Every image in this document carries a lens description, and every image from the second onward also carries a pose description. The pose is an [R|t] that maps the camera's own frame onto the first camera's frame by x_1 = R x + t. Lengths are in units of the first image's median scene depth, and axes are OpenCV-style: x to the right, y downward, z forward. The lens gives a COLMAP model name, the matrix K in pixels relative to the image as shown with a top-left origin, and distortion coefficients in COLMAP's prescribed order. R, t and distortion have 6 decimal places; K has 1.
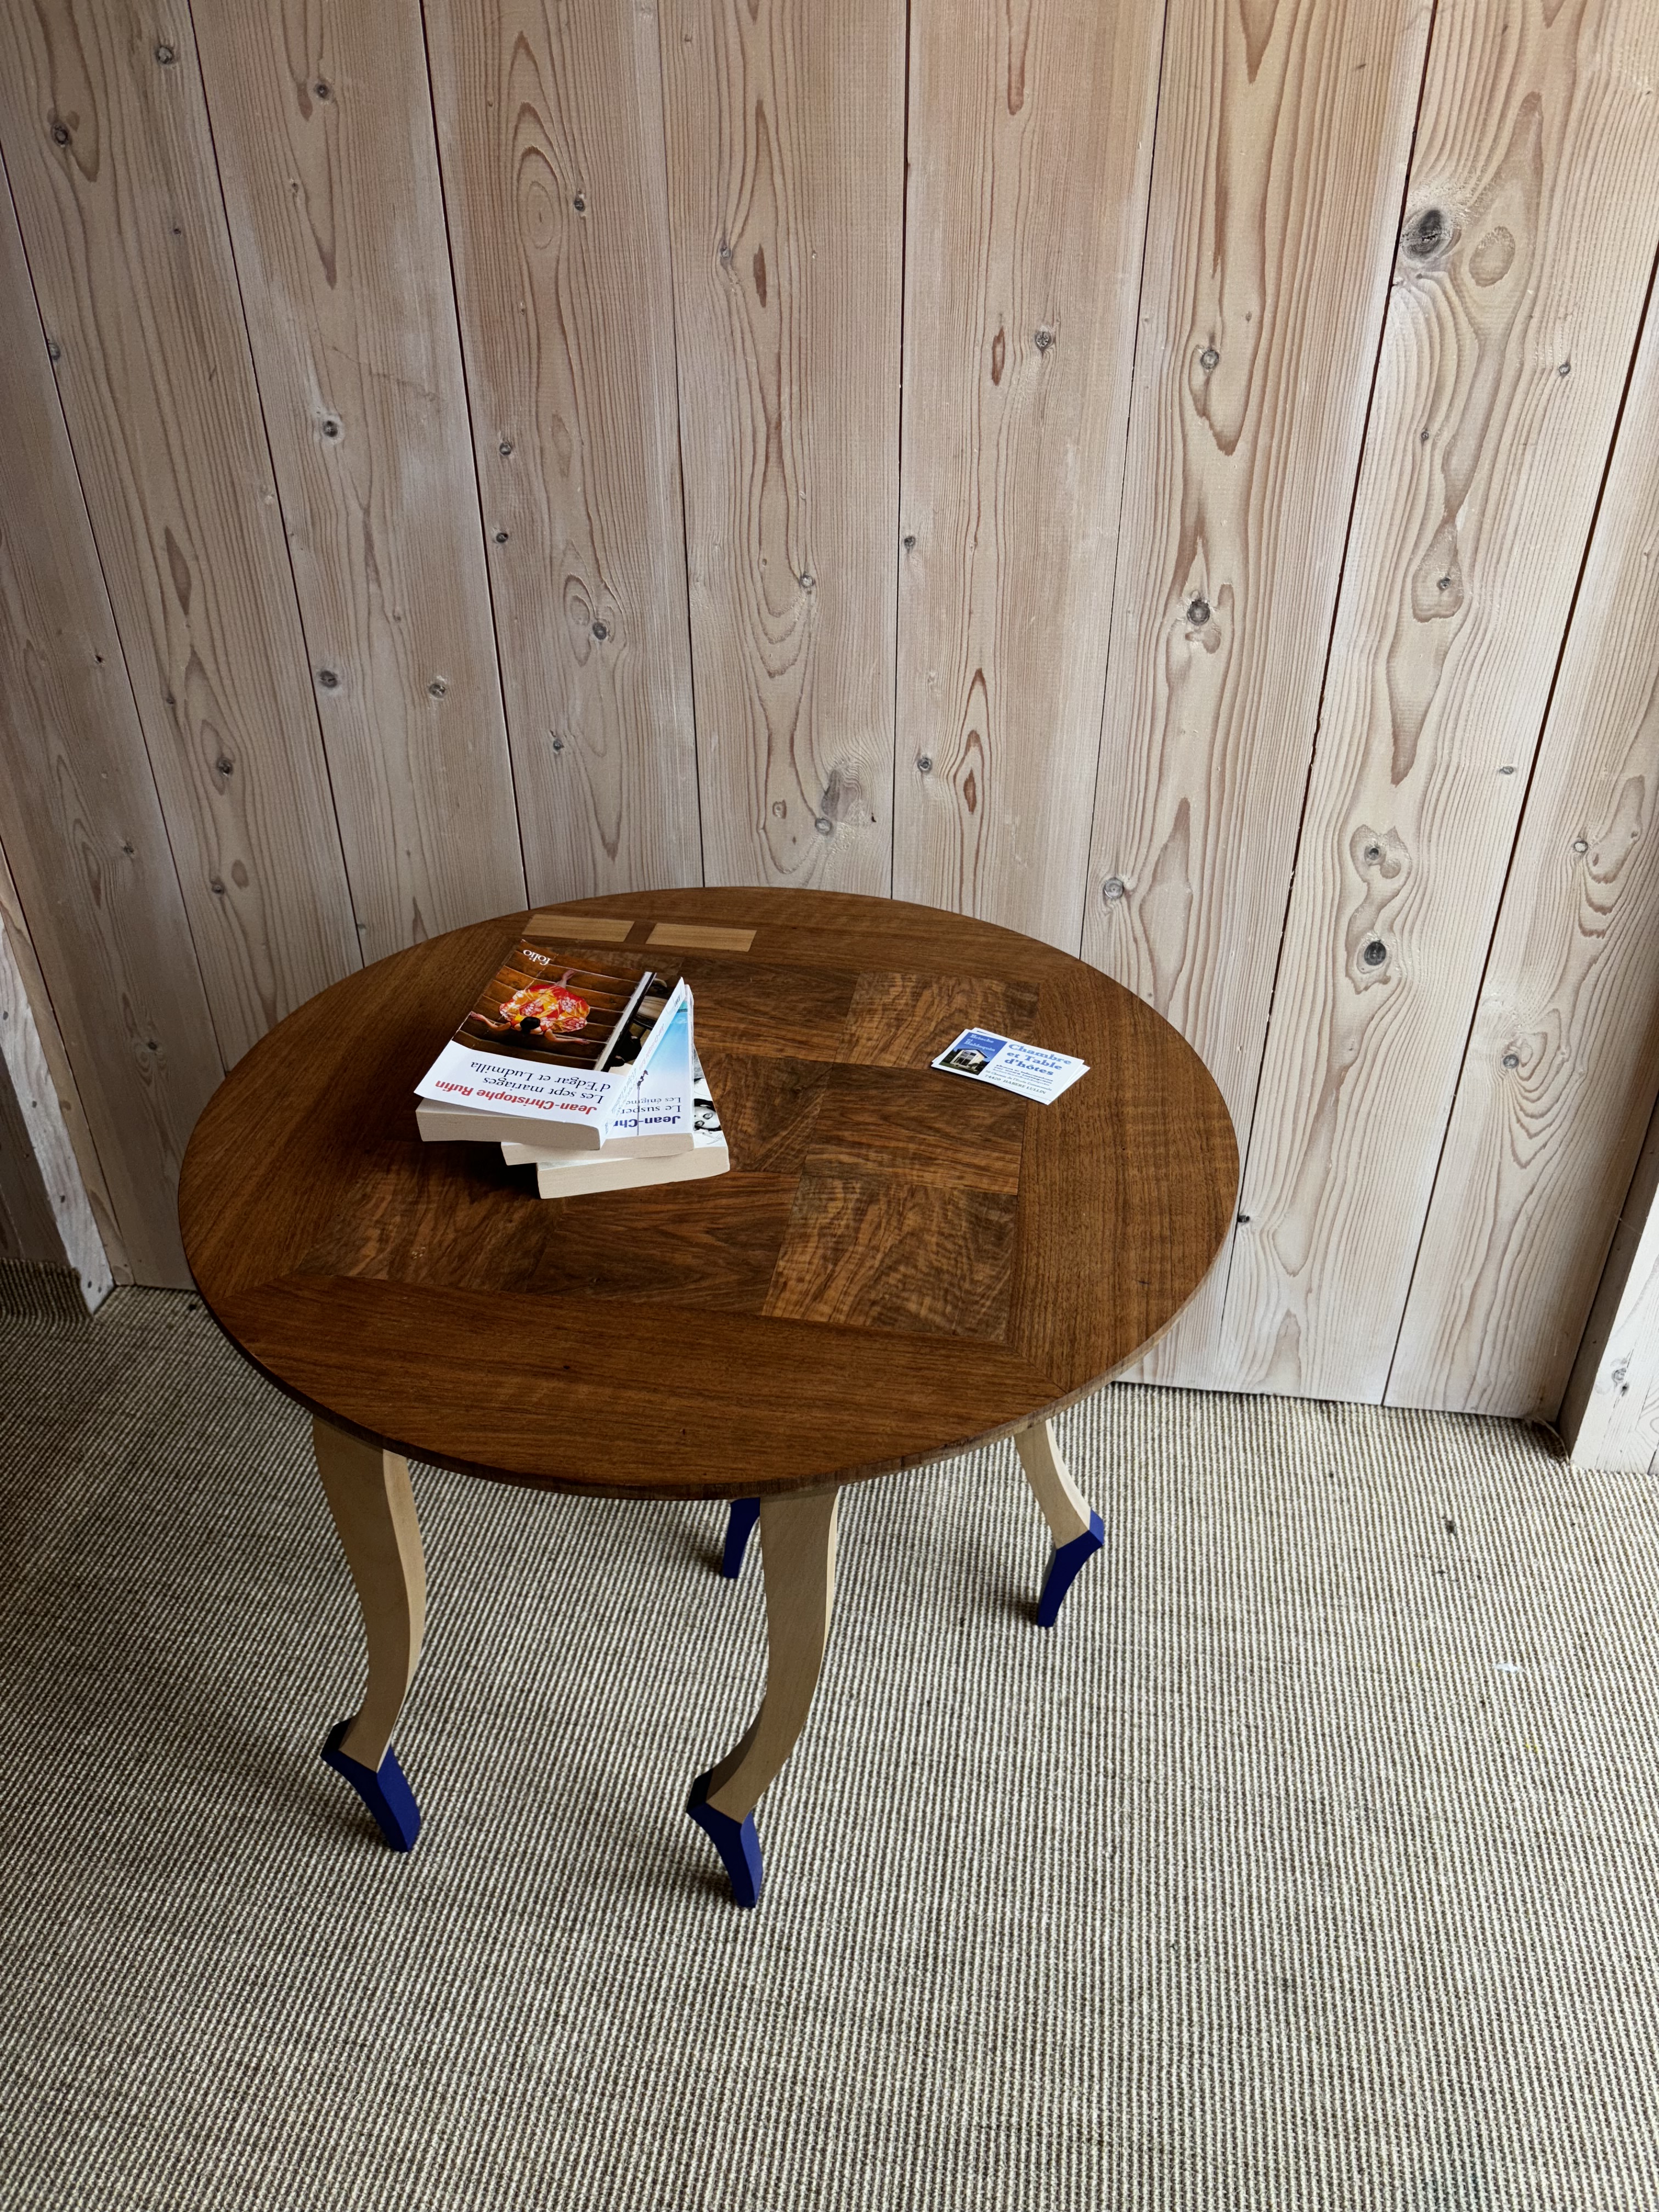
lens RADIAL K [[1678.2, 0, 826.2], [0, 1678.2, 1115.5], [0, 0, 1]] dist [0.042334, -0.050997]
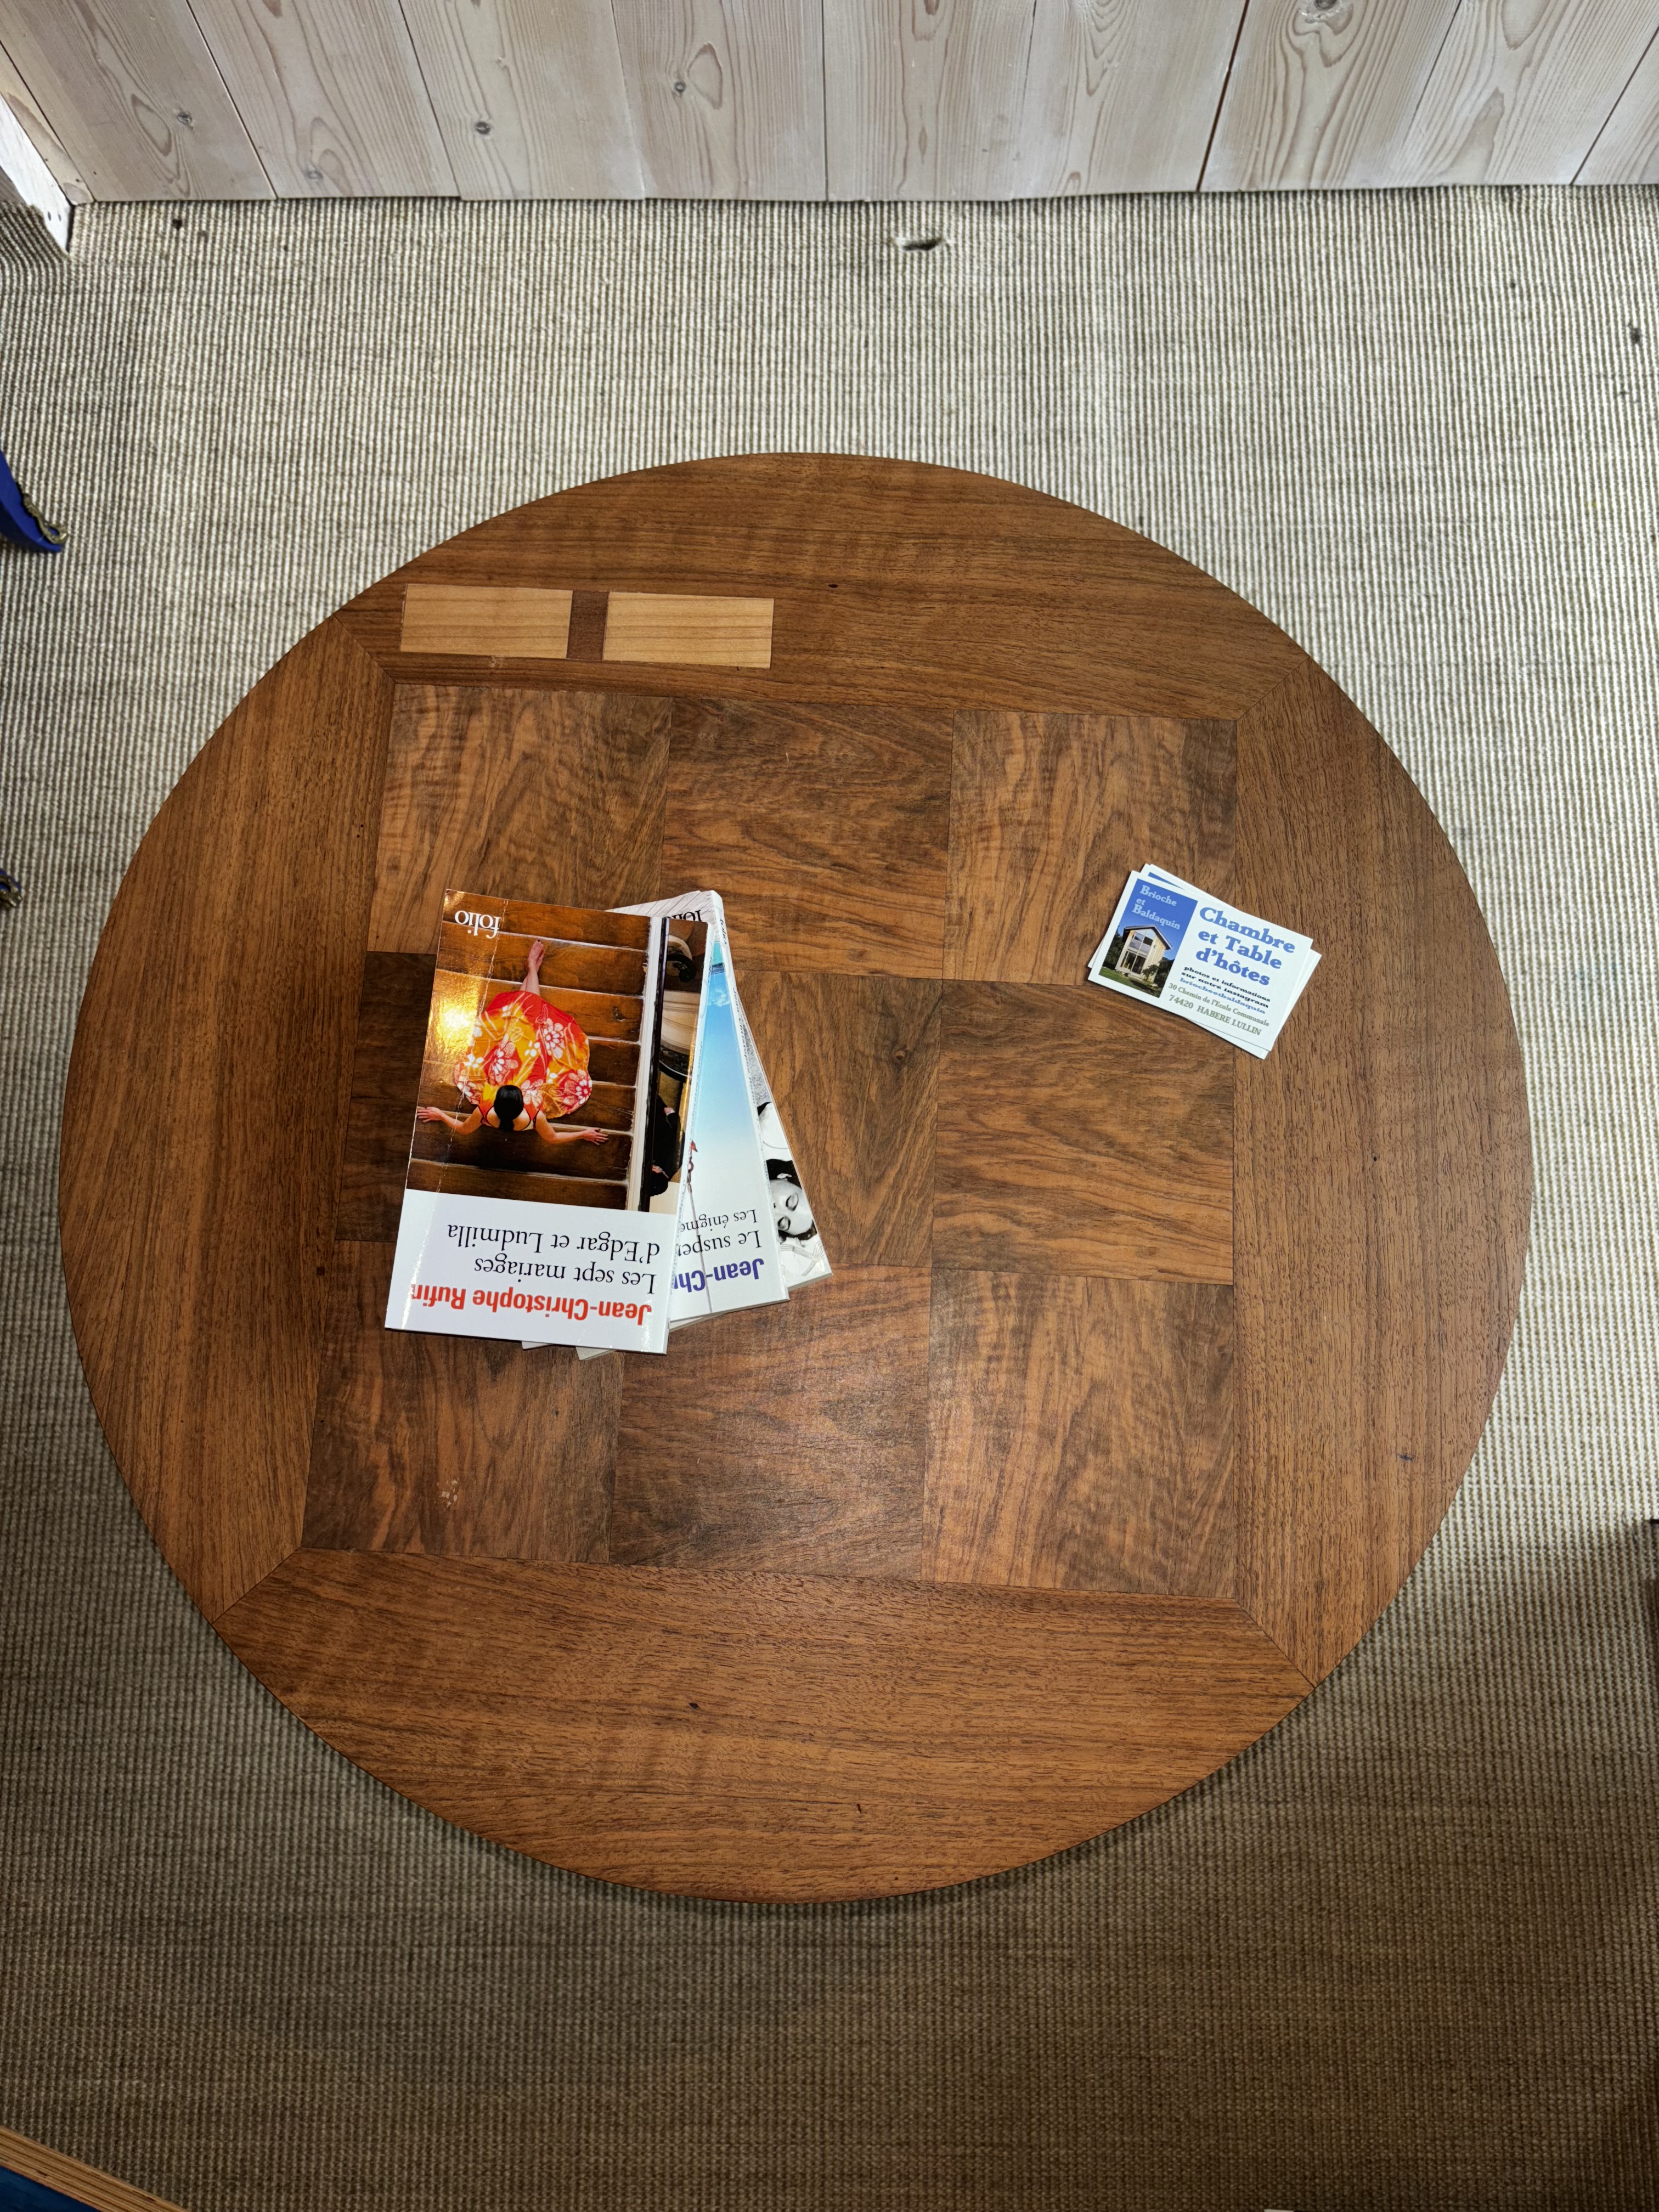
lens RADIAL K [[1803.3, 0, 829.2], [0, 1803.3, 1106.0], [0, 0, 1]] dist [0.057220, -0.003114]
pose [[0.994407, -0.105600, -0.001706, -0.047736], [0.076518, 0.709226, 0.700816, -0.534179], [-0.072797, -0.697027, 0.713340, 0.469588]]
